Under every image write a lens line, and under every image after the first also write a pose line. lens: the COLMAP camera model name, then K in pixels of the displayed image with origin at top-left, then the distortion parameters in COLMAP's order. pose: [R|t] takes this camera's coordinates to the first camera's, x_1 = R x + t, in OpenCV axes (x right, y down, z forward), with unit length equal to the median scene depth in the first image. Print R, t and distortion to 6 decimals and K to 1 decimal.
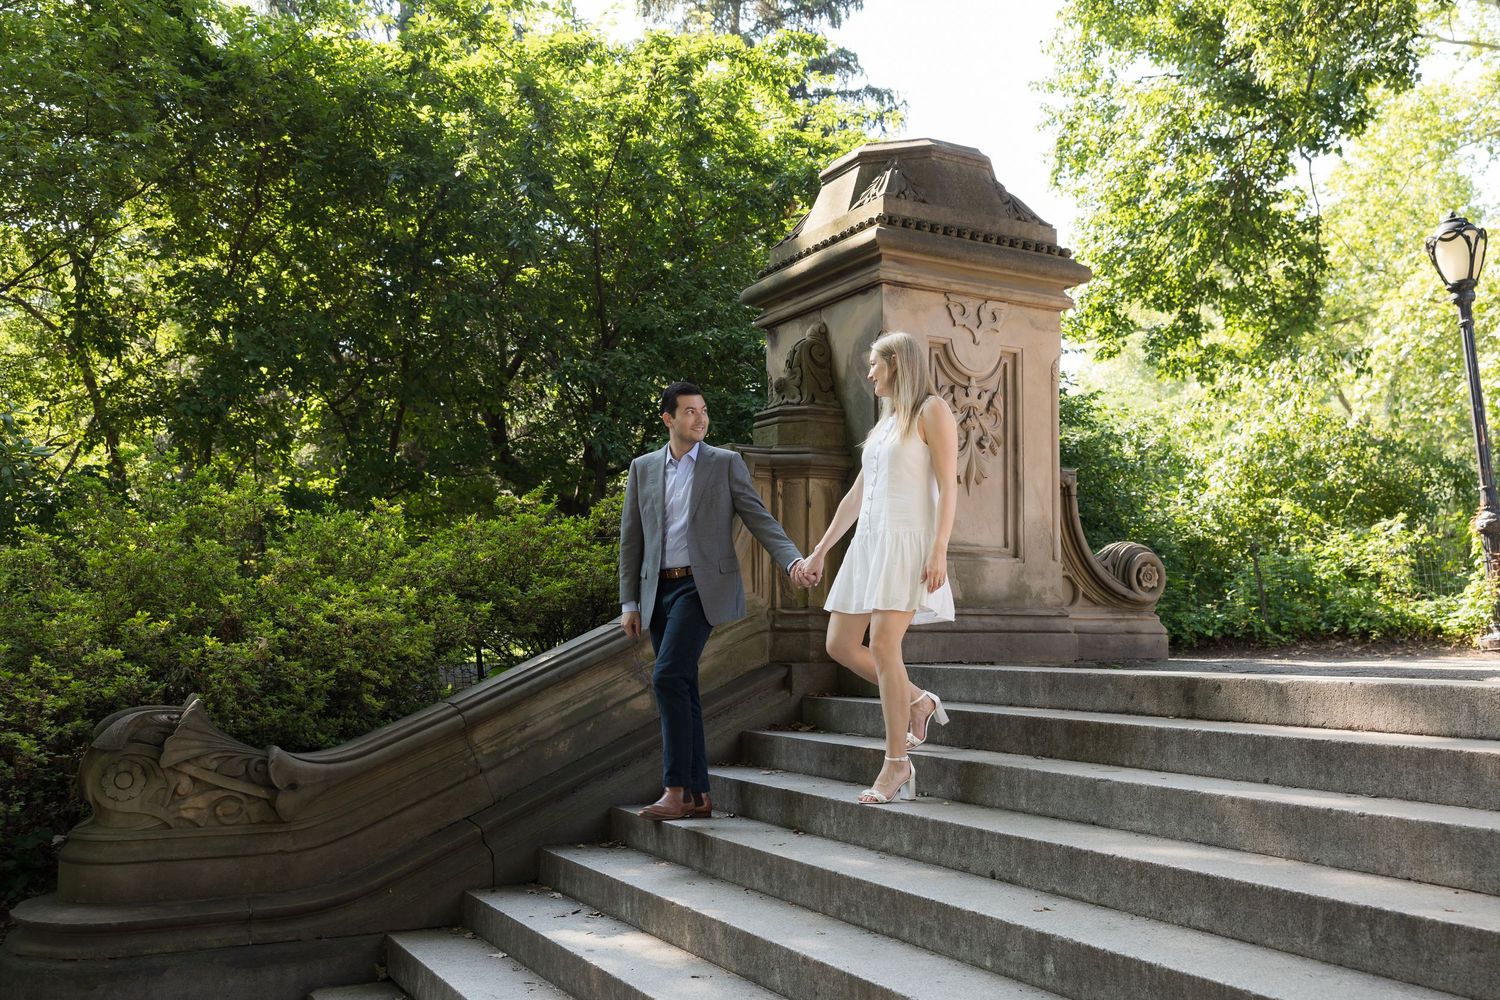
lens RADIAL K [[1362.1, 0, 751.3], [0, 1362.1, 501.1], [0, 0, 1]] dist [-0.012354, -0.002730]
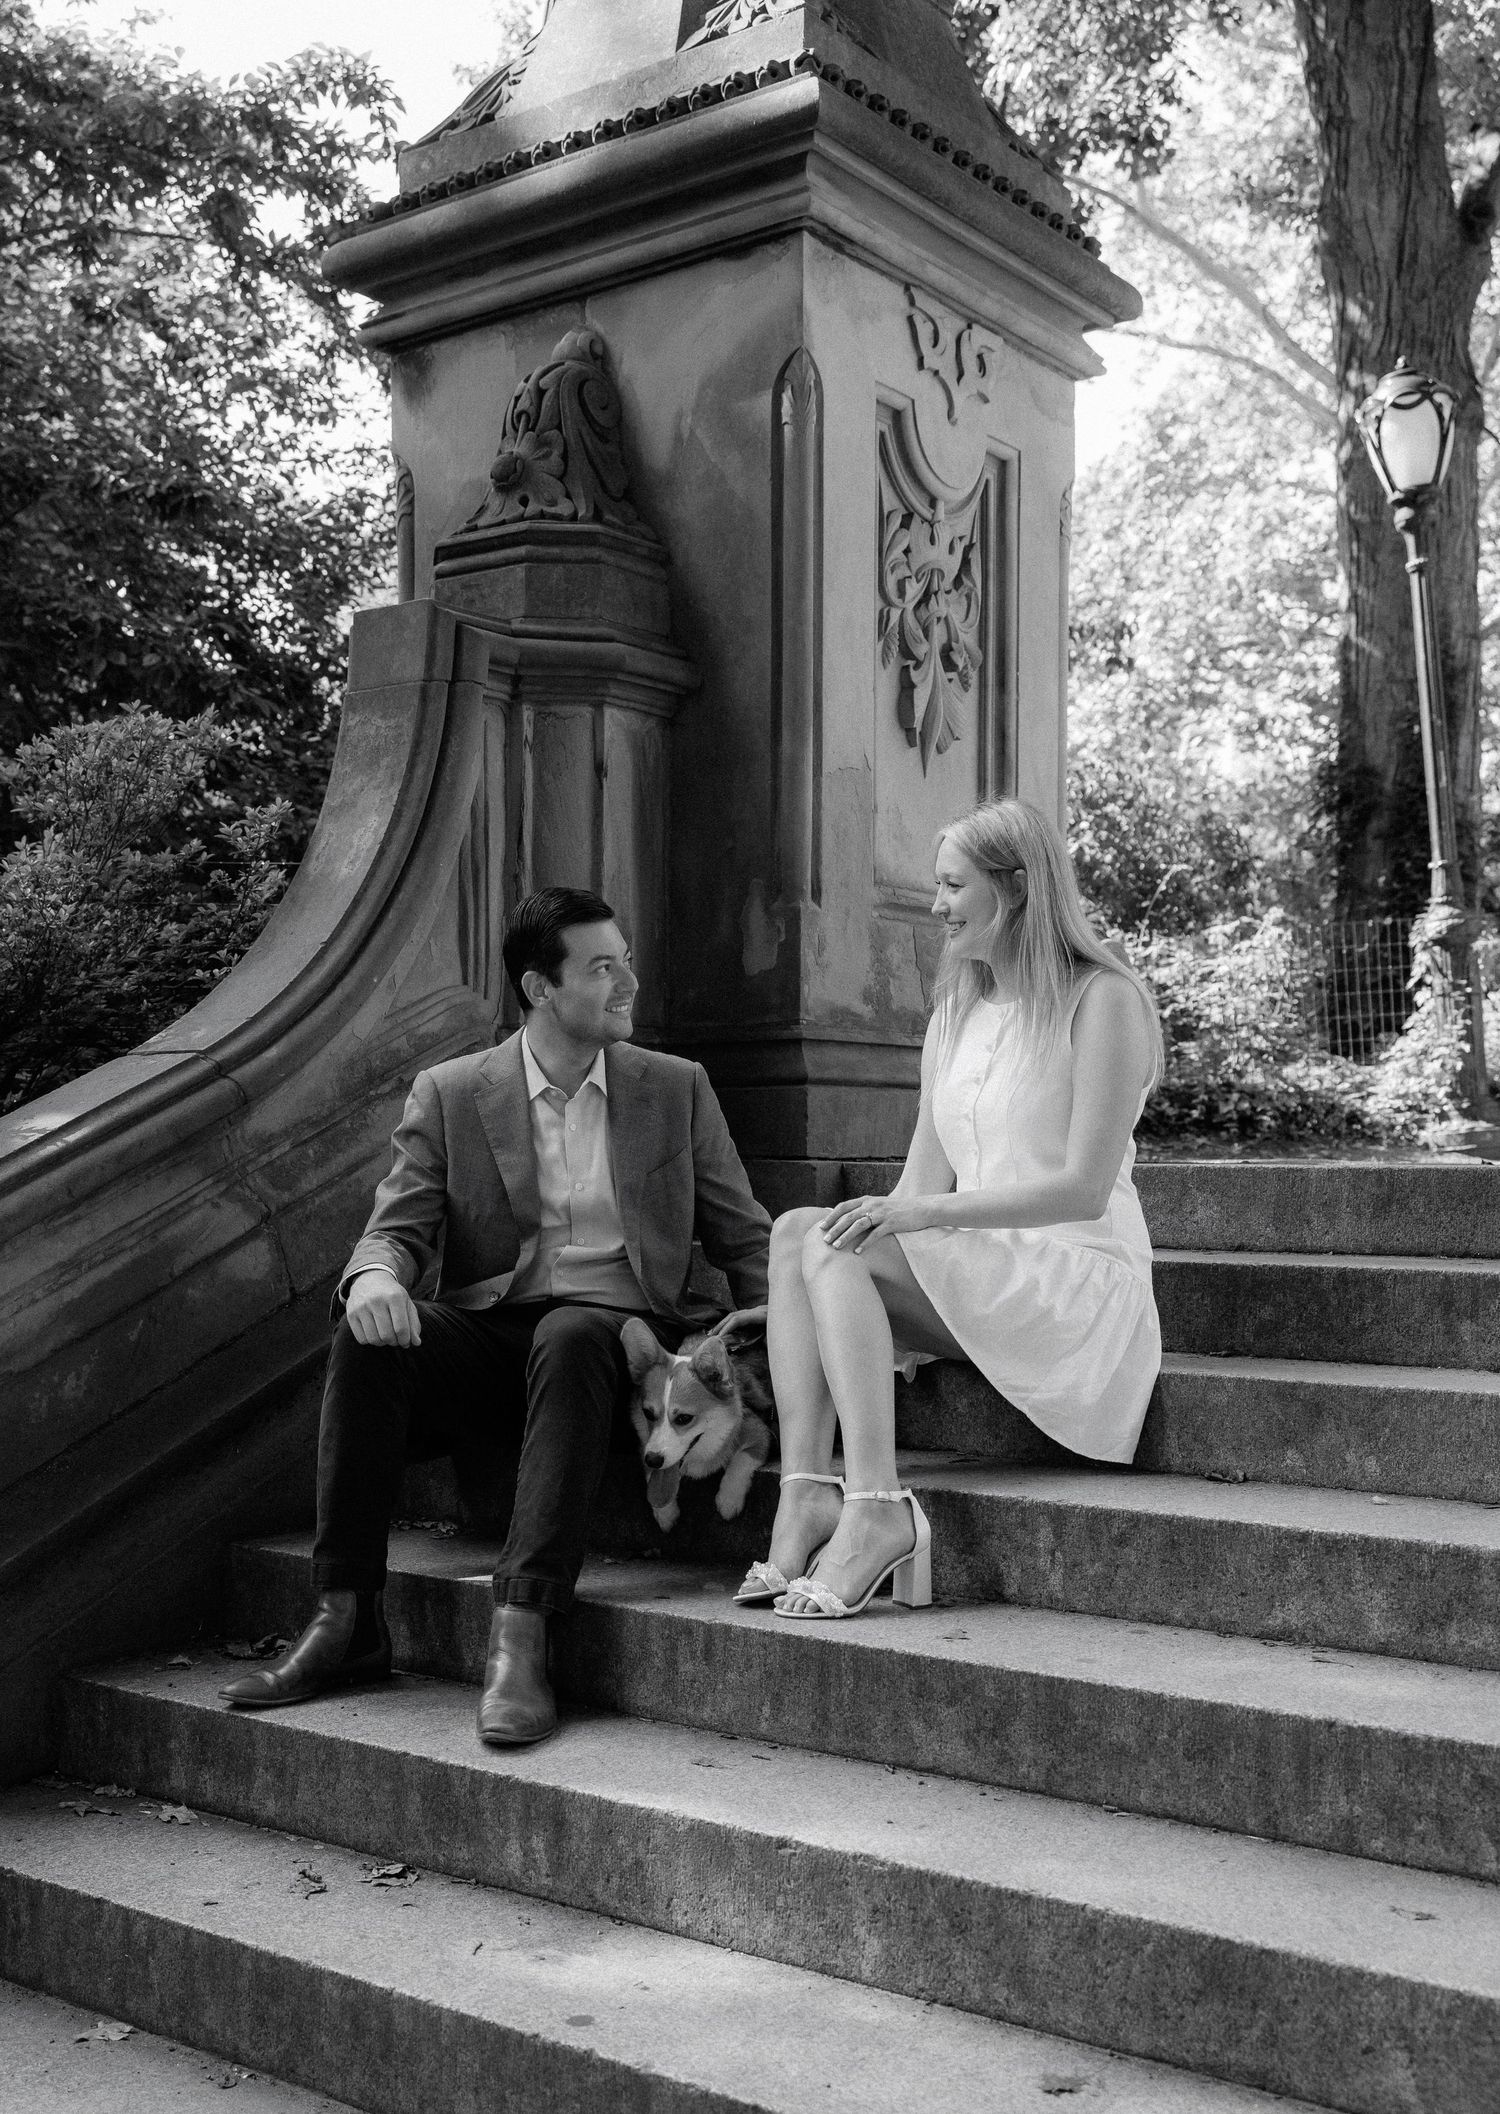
lens RADIAL K [[2349.5, 0, 654.8], [0, 2349.5, 1153.7], [0, 0, 1]] dist [0.008933, 0.000000]
pose [[0.922377, -0.000996, 0.386288, -0.205575], [-0.036870, 0.995204, 0.090603, 0.049985], [-0.384526, -0.097812, 0.917917, 0.329066]]
